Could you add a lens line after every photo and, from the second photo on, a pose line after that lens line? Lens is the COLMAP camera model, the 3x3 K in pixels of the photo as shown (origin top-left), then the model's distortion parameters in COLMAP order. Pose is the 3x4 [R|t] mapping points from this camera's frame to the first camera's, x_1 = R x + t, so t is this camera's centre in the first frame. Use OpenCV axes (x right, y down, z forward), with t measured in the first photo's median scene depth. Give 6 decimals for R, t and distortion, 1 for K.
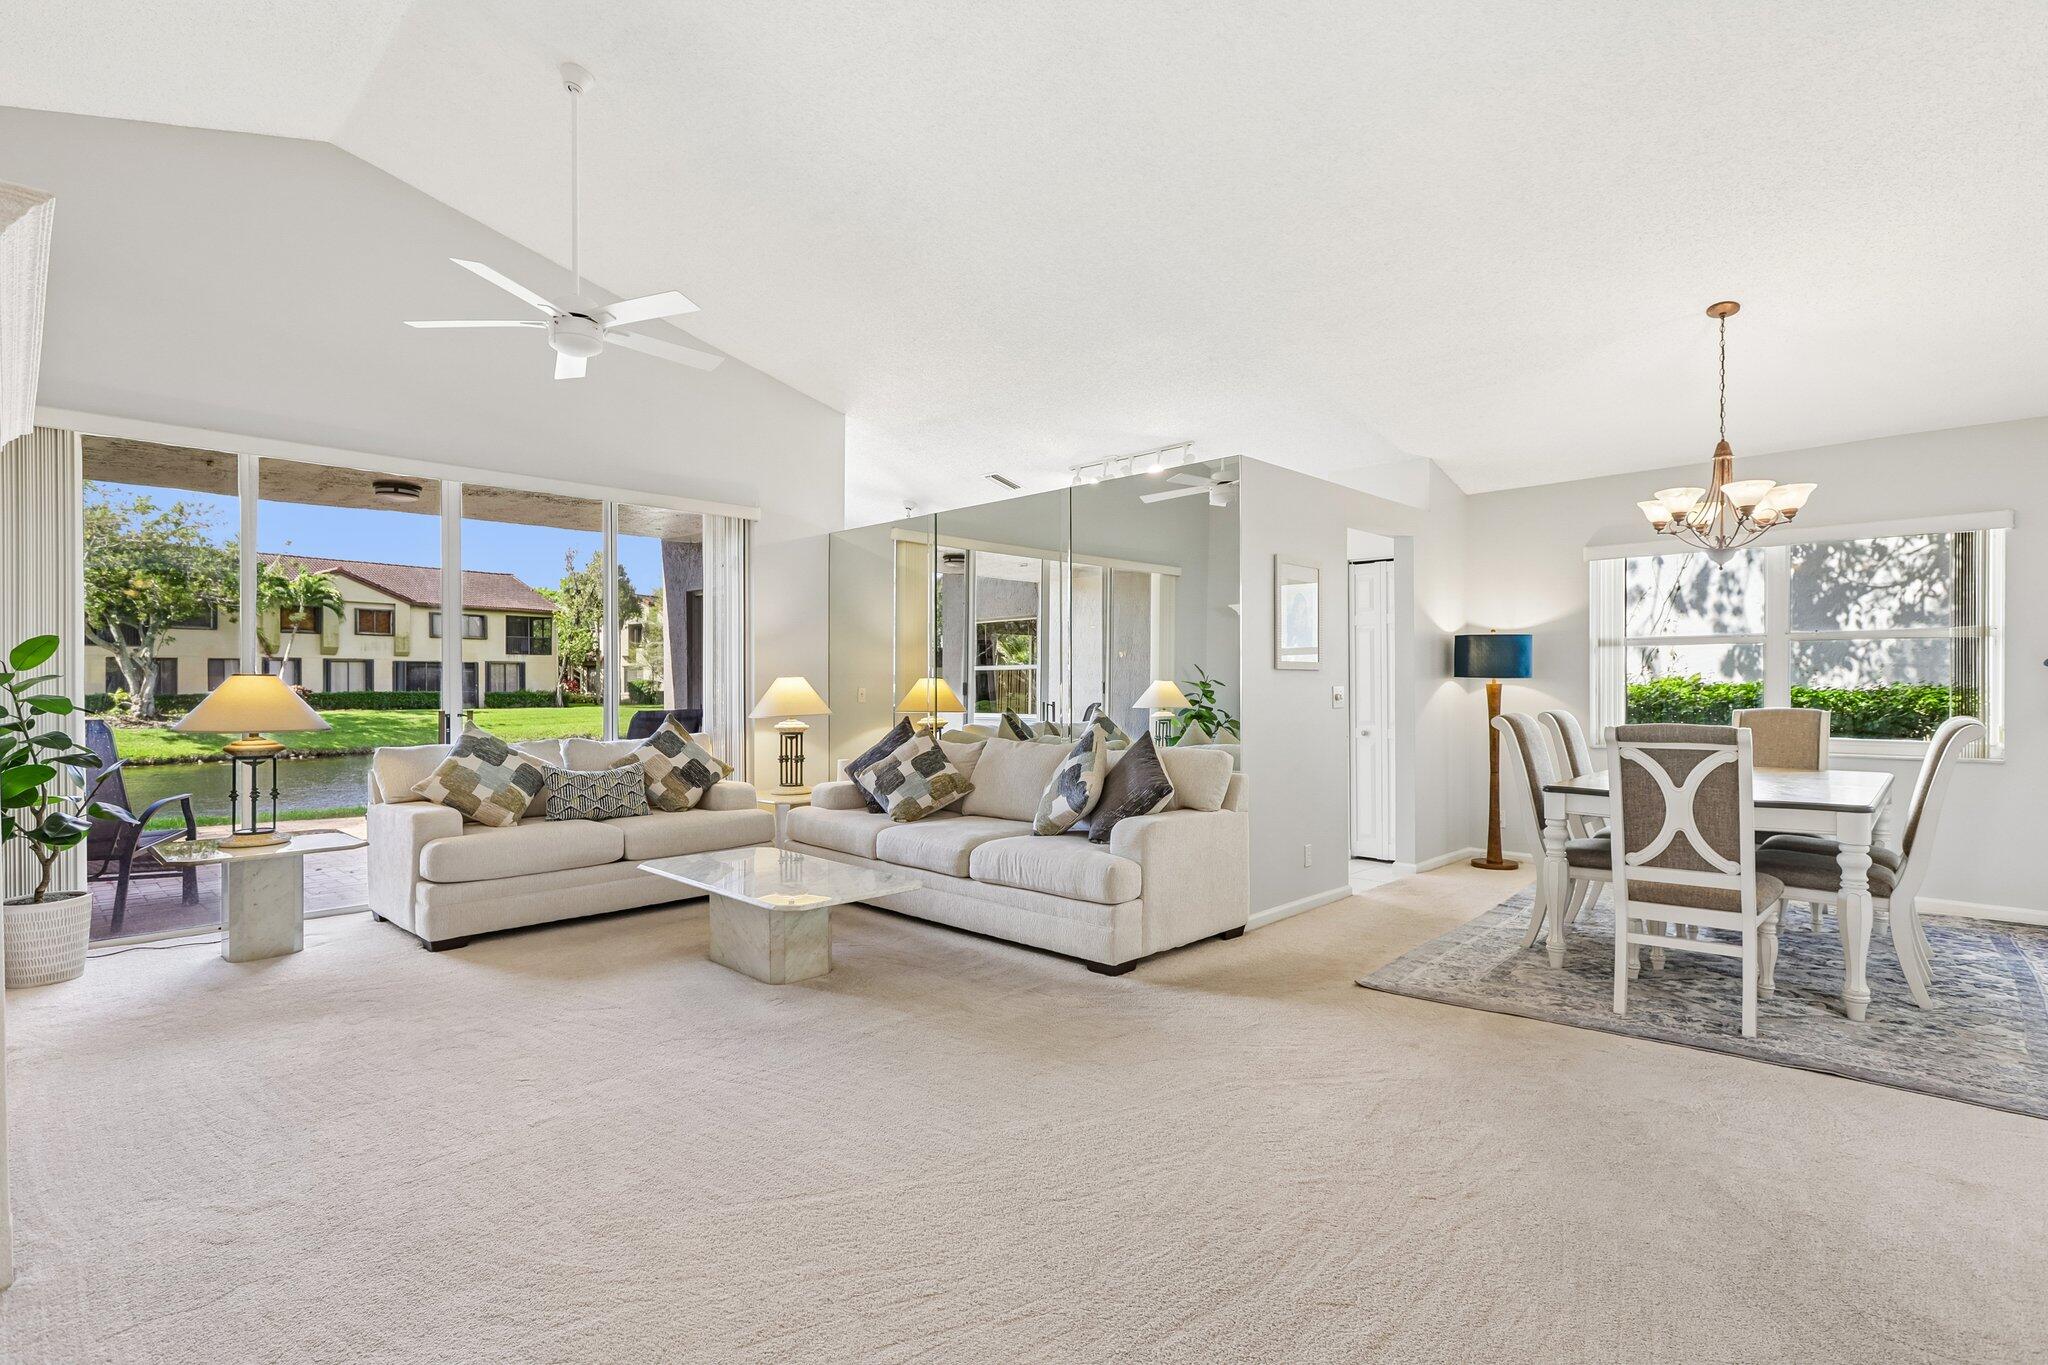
lens RADIAL K [[980.6, 0, 1021.4], [0, 980.6, 688.0], [0, 0, 1]] dist [-0.000585, 0.001102]
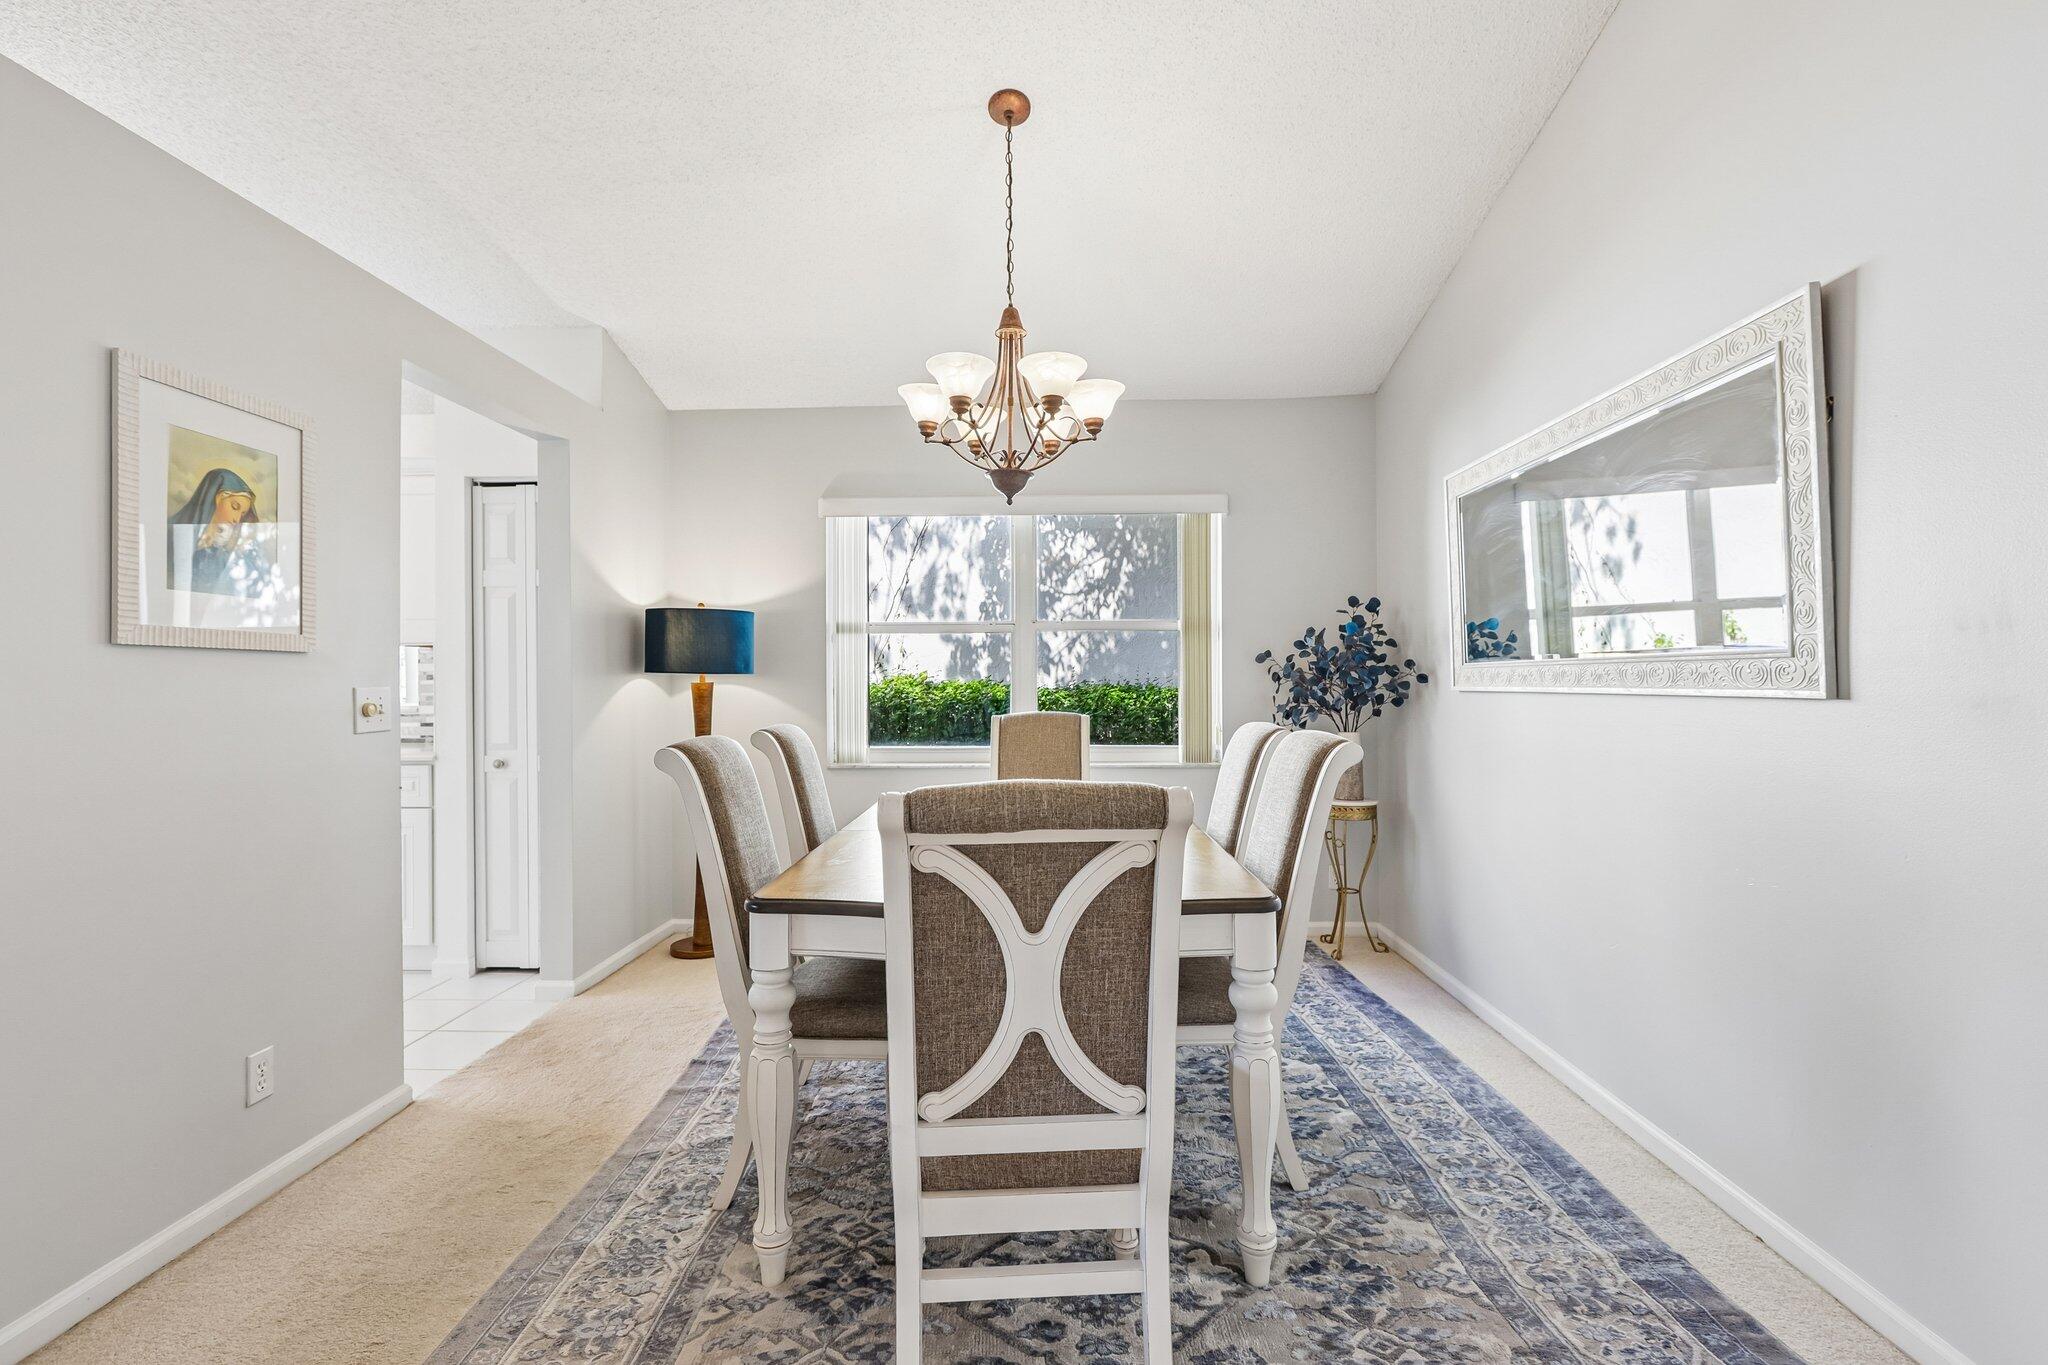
lens RADIAL K [[918.9, 0, 1013.9], [0, 918.9, 686.2], [0, 0, 1]] dist [-0.005472, 0.002777]
pose [[0.743674, 0.000133, 0.668542, 0.241079], [0.003230, 0.999988, -0.003792, 0.000640], [-0.668534, 0.004979, 0.743665, 0.424775]]
